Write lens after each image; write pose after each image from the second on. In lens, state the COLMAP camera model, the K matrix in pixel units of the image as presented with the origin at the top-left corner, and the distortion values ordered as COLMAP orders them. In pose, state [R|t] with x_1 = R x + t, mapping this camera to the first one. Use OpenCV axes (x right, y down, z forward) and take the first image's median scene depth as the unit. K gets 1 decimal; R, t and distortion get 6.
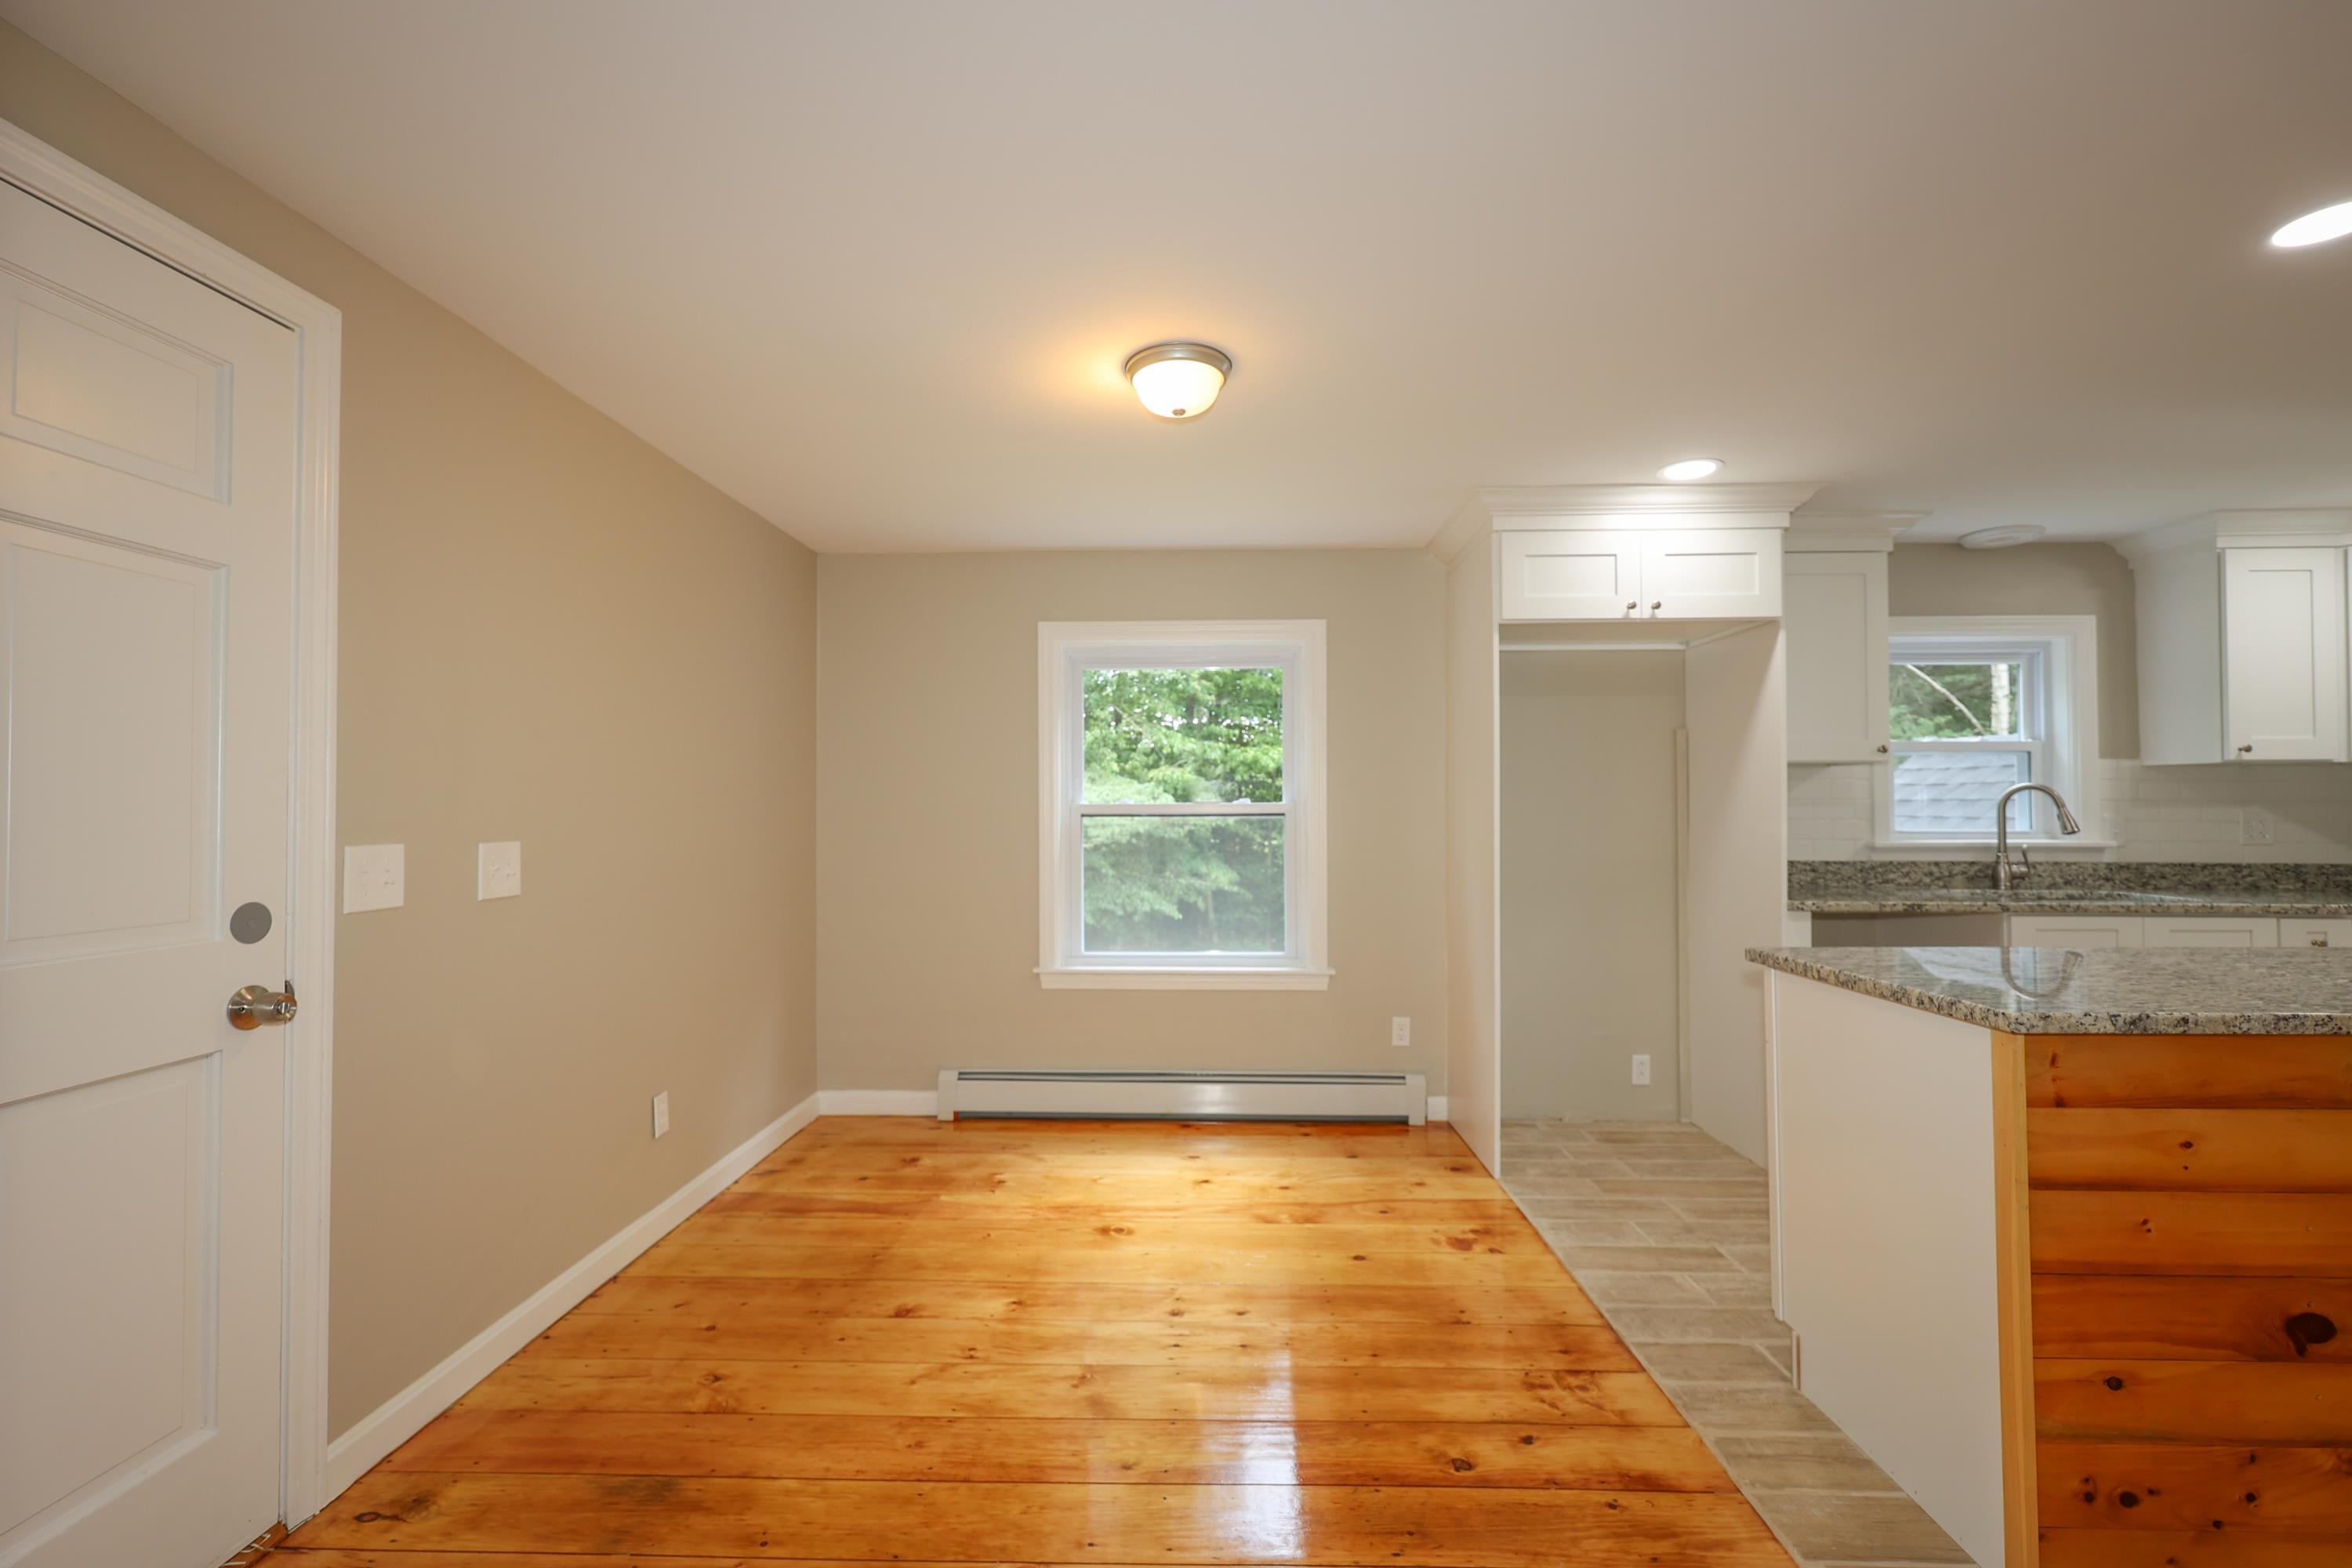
lens RADIAL K [[962.9, 0, 1189.1], [0, 962.9, 790.0], [0, 0, 1]] dist [0.010889, -0.000076]
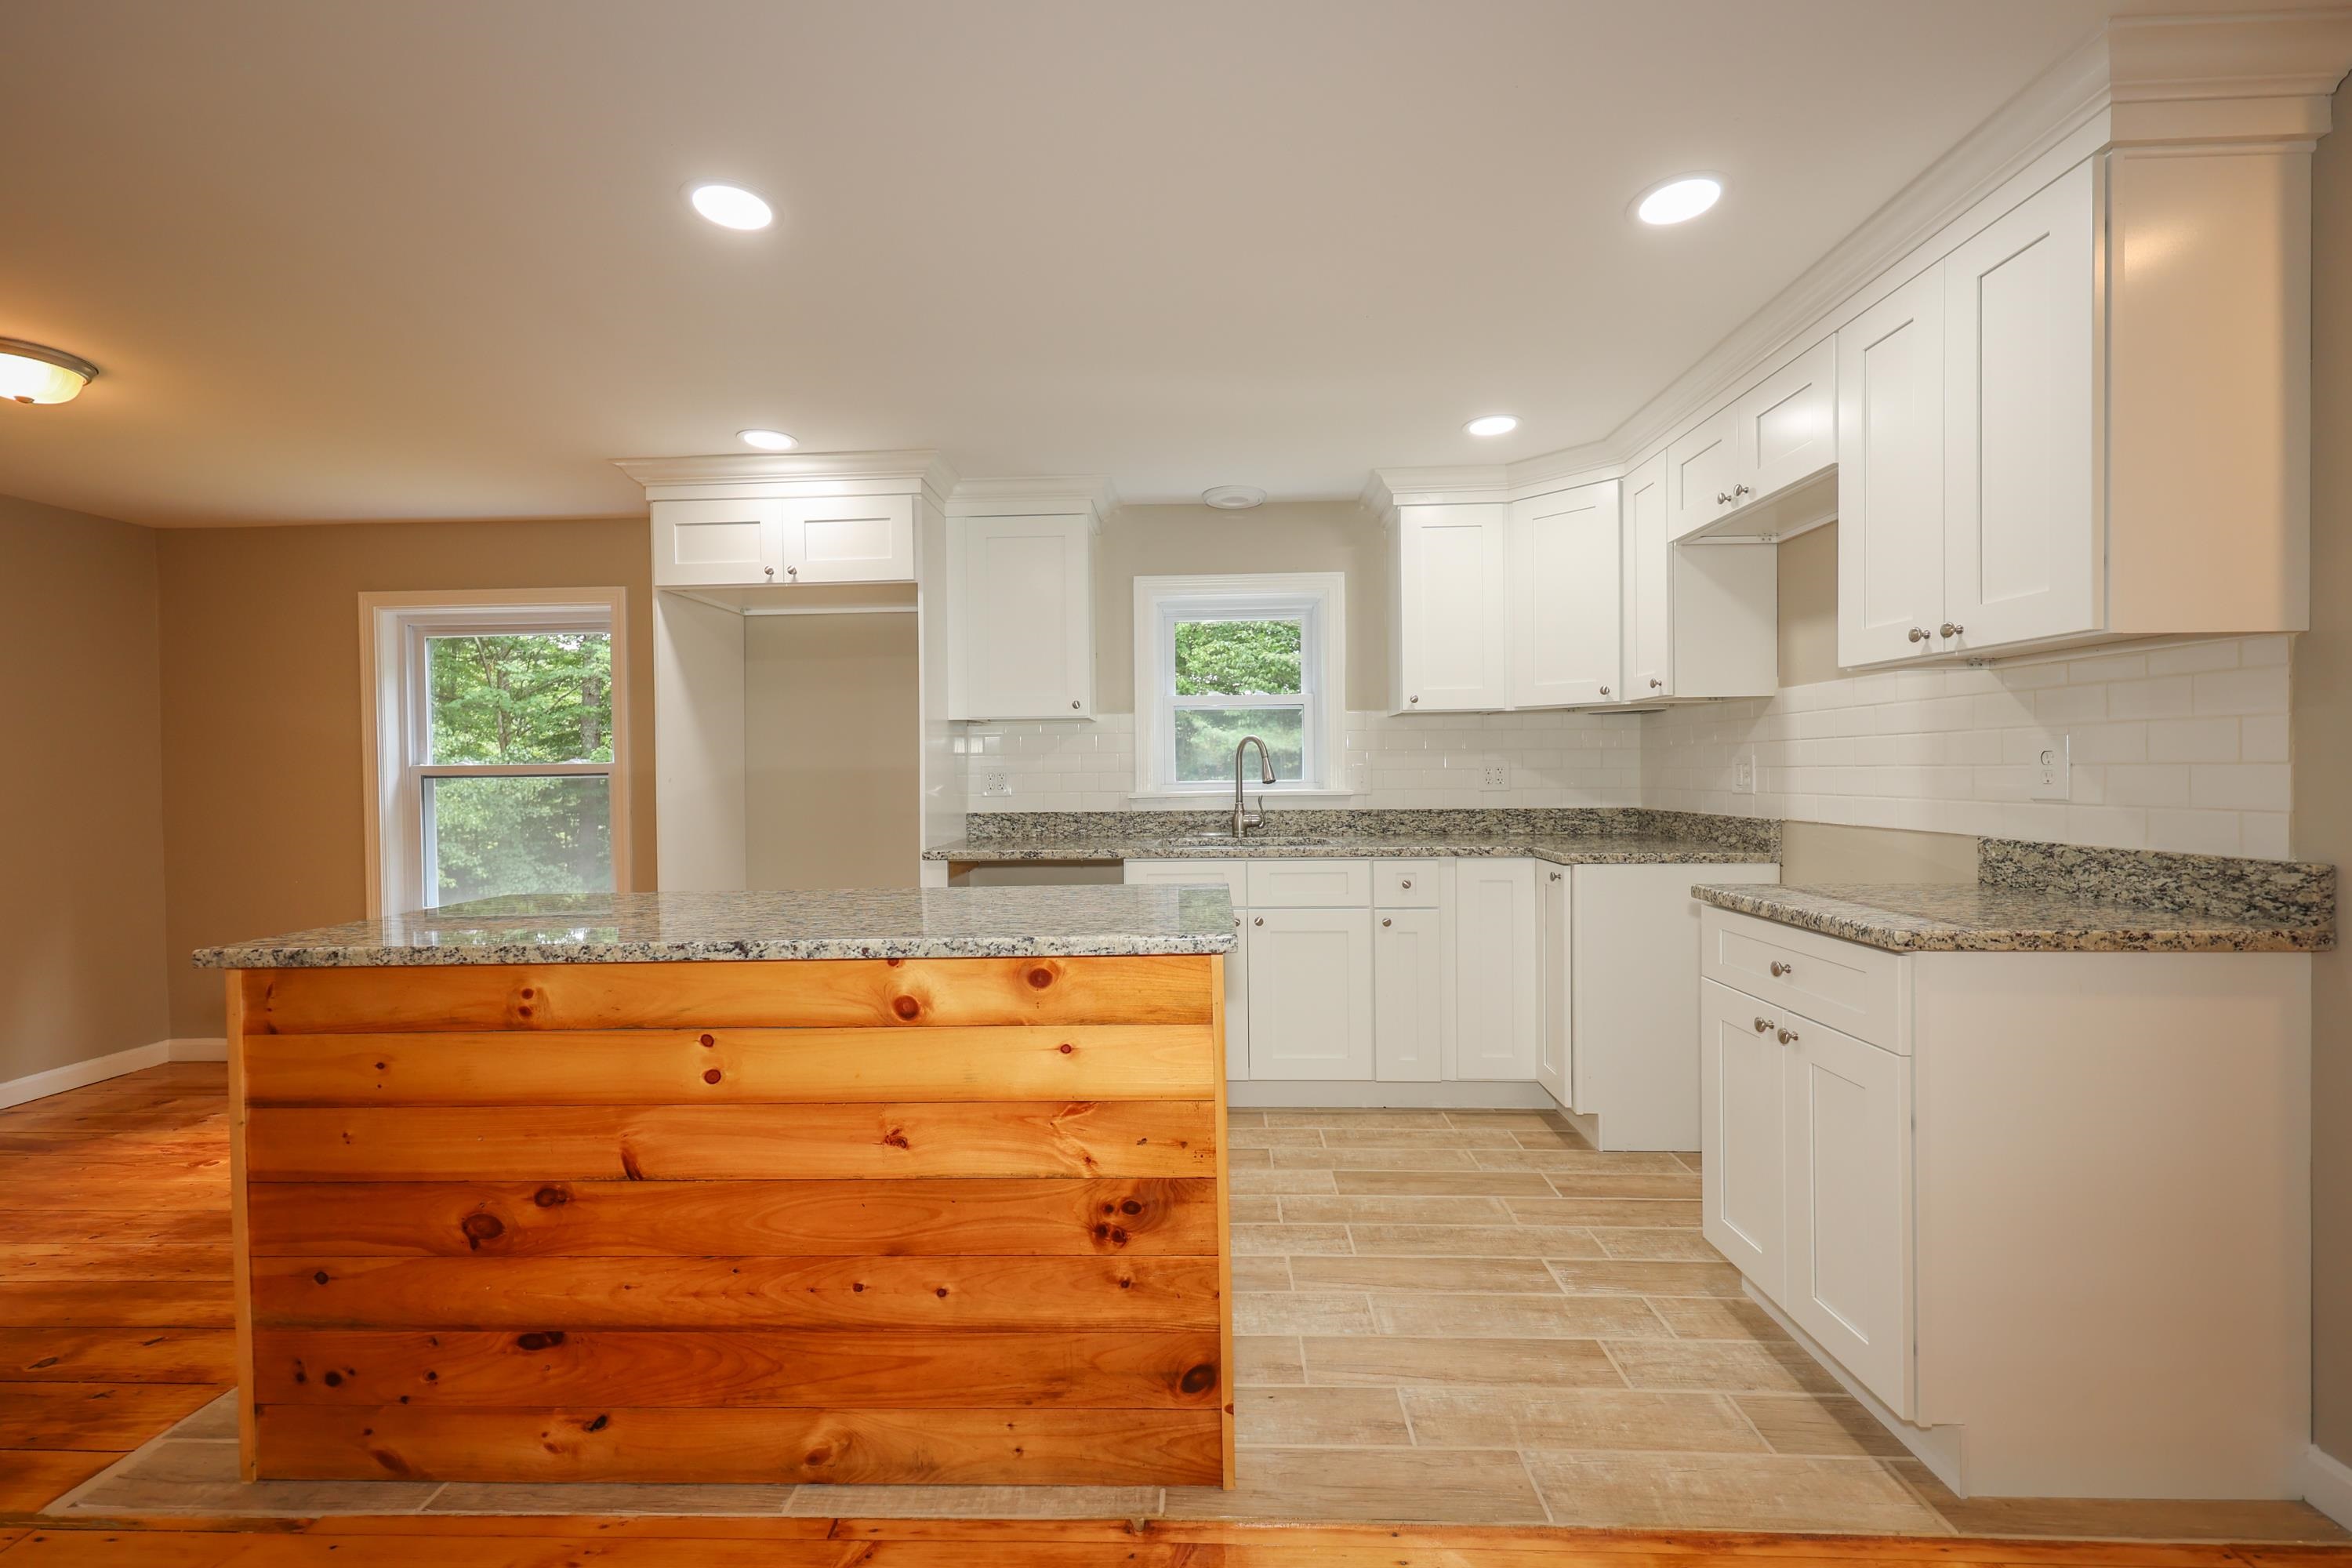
lens RADIAL K [[943.4, 0, 1151.2], [0, 943.4, 780.6], [0, 0, 1]] dist [0.010598, -0.000358]
pose [[0.999680, -0.012699, -0.021882, 0.762816], [0.013428, 0.999348, 0.033506, 0.006204], [0.021442, -0.033789, 0.999199, -0.019809]]
